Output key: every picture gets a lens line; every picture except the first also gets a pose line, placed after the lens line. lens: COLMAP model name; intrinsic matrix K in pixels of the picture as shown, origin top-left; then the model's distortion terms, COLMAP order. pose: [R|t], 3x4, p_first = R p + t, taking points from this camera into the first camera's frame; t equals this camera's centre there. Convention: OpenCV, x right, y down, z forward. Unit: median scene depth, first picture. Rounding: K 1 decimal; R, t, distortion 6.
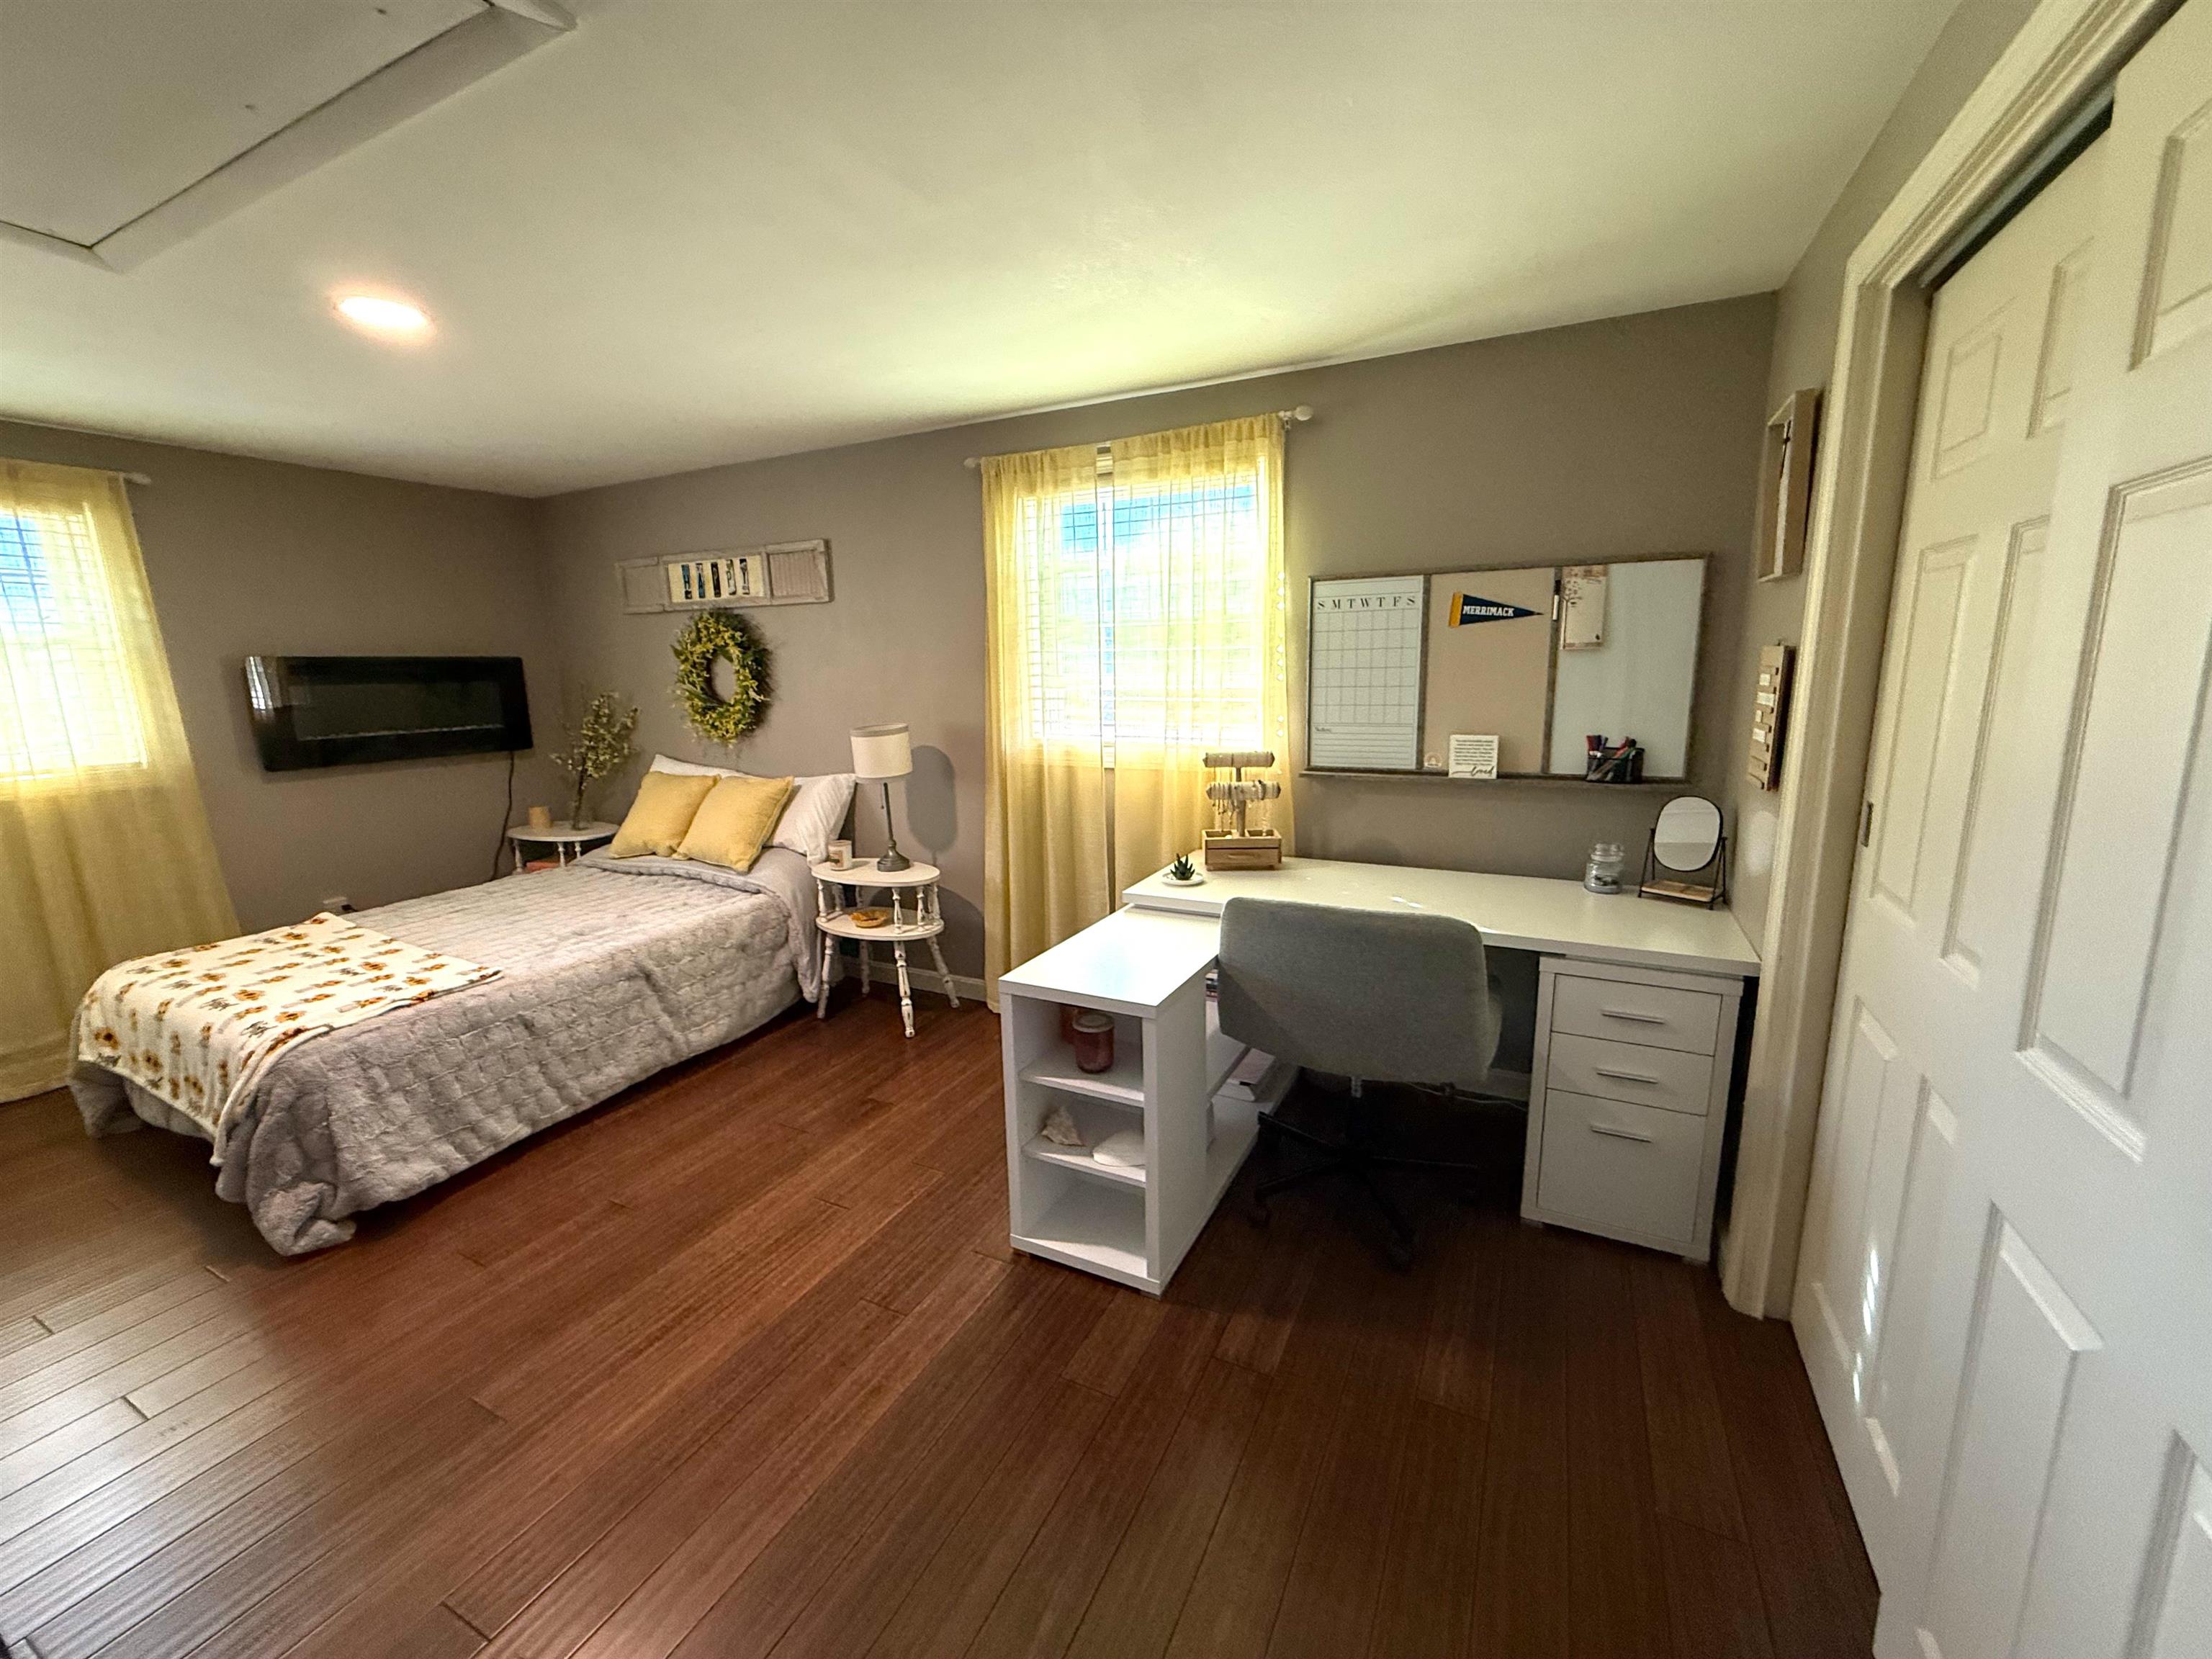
lens RADIAL K [[883.2, 0, 1100.8], [0, 883.2, 830.1], [0, 0, 1]] dist [0.000417, -0.000435]
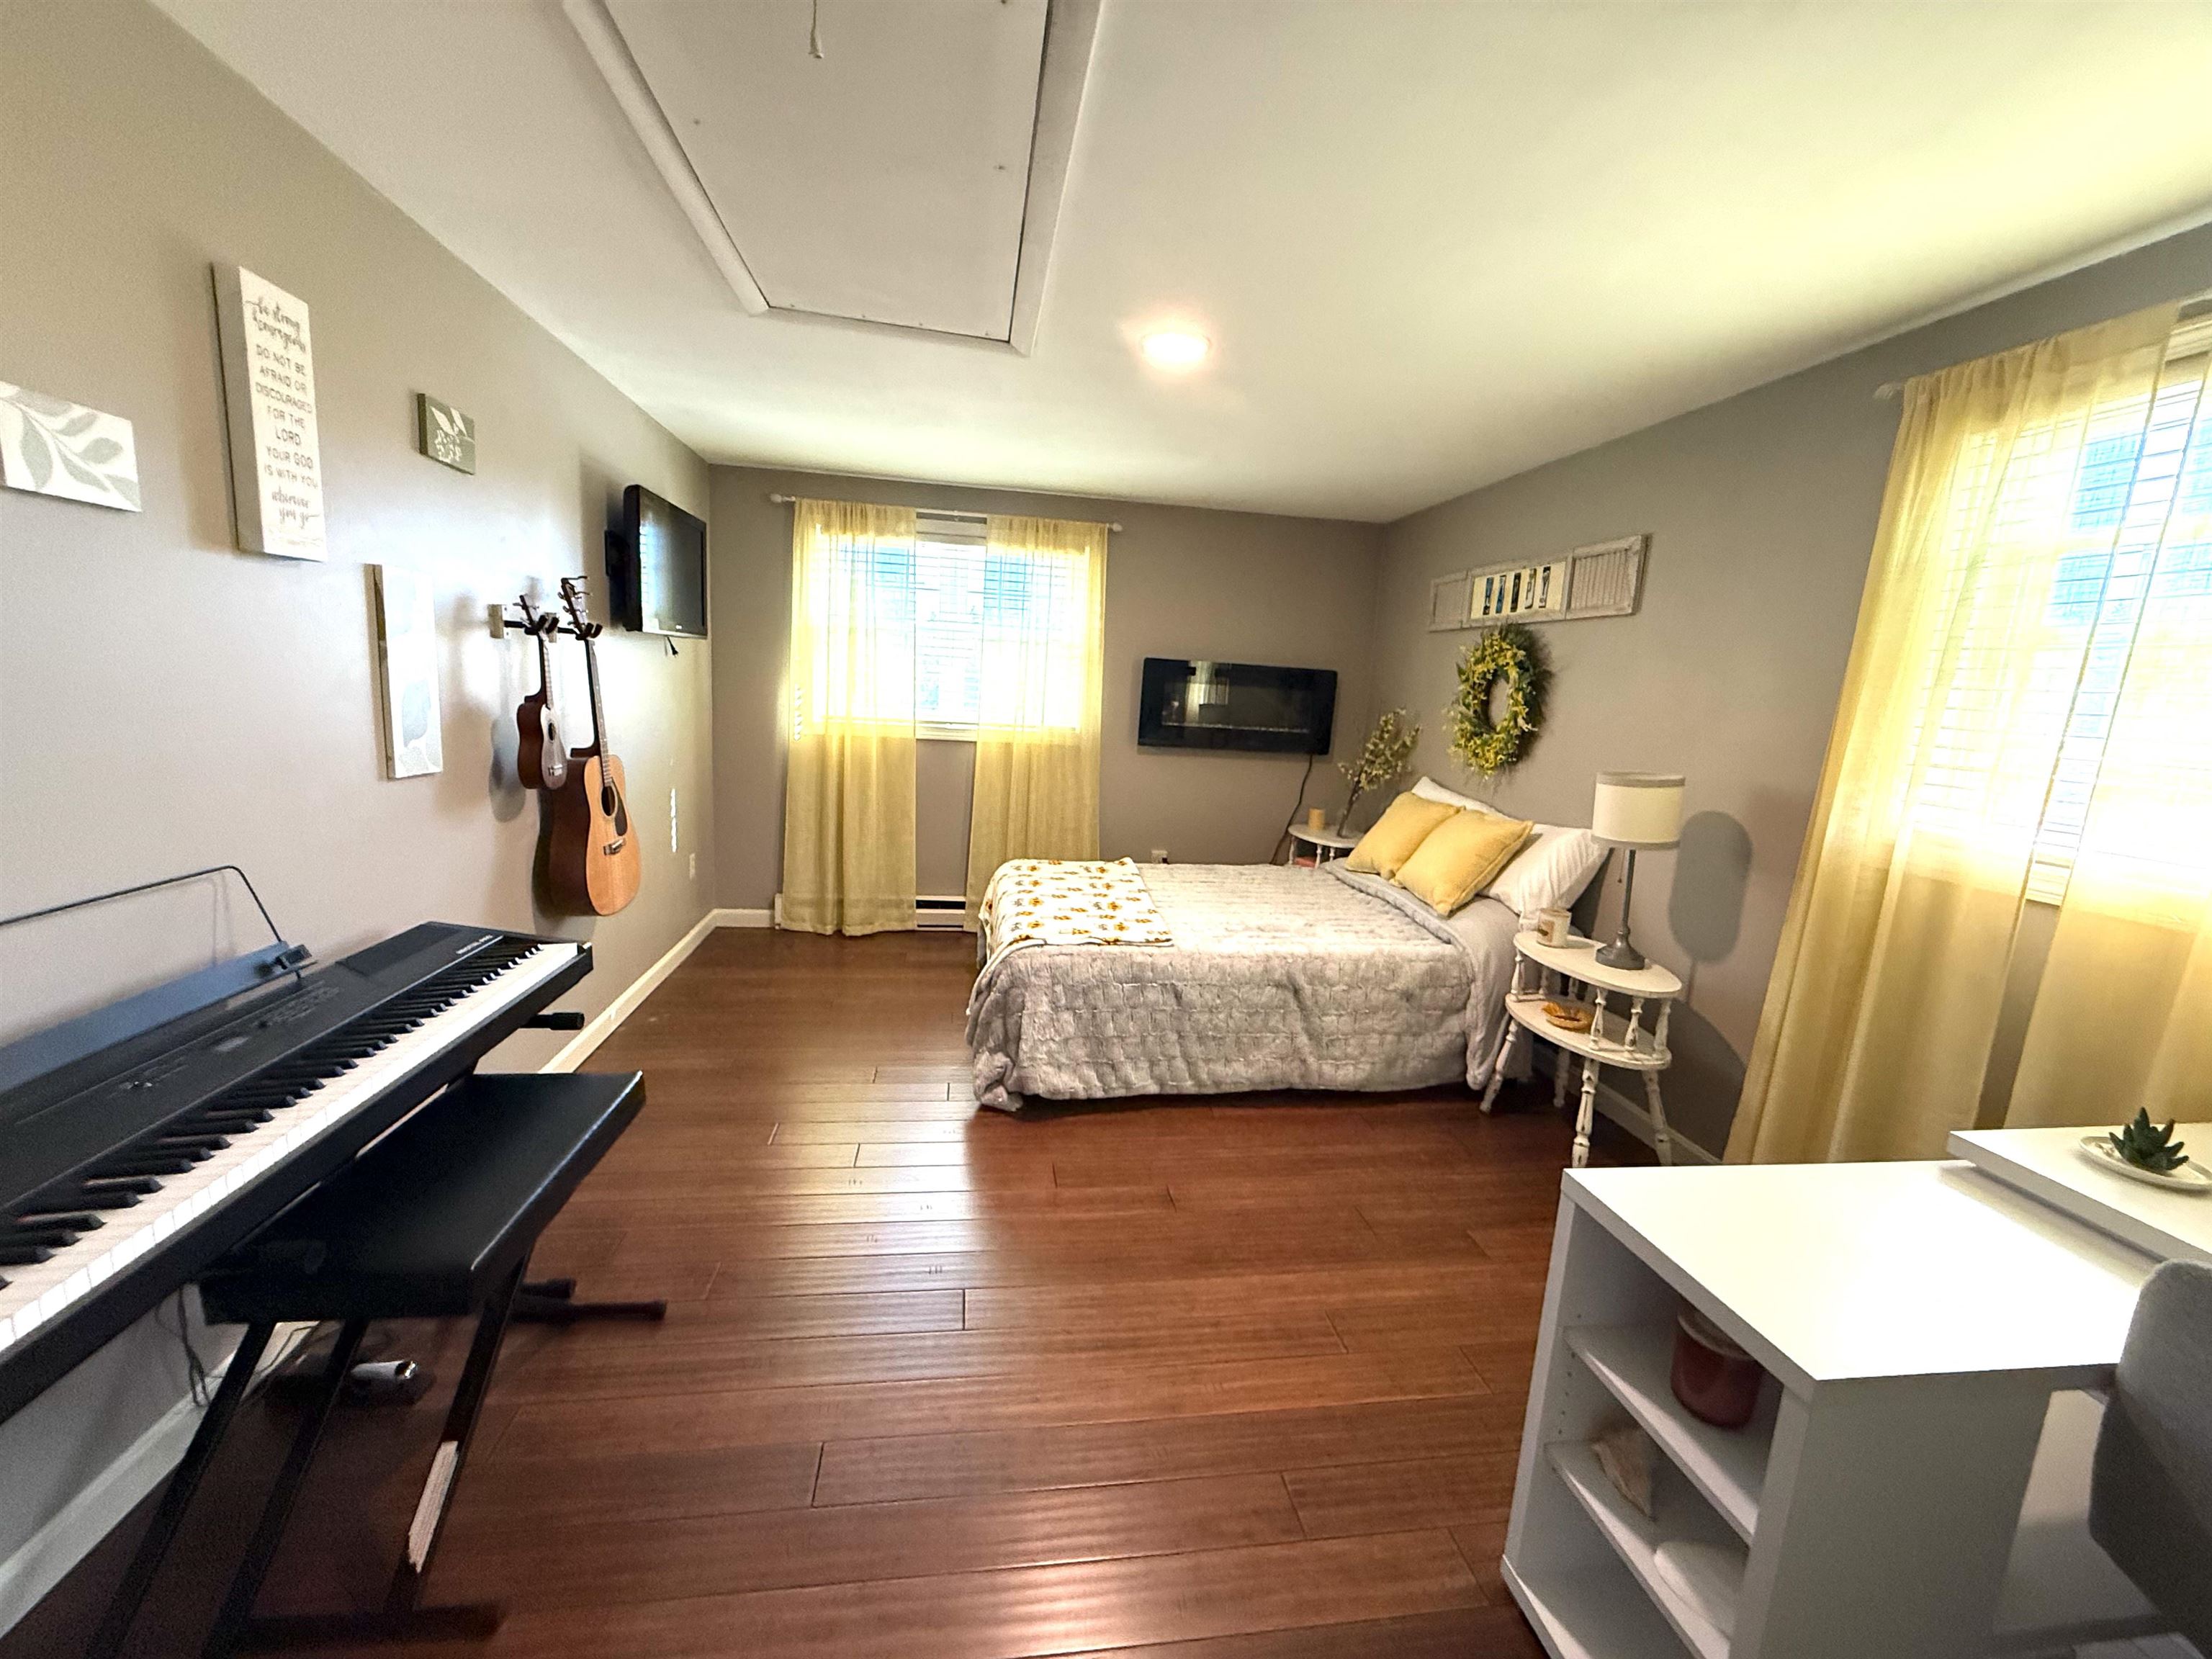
lens RADIAL K [[883.2, 0, 1100.8], [0, 883.2, 830.1], [0, 0, 1]] dist [0.000417, -0.000435]
pose [[0.578156, 0.187255, -0.794148, 0.089283], [-0.221289, 0.972815, 0.068280, -0.021875], [0.785345, 0.136259, 0.603876, 0.197173]]
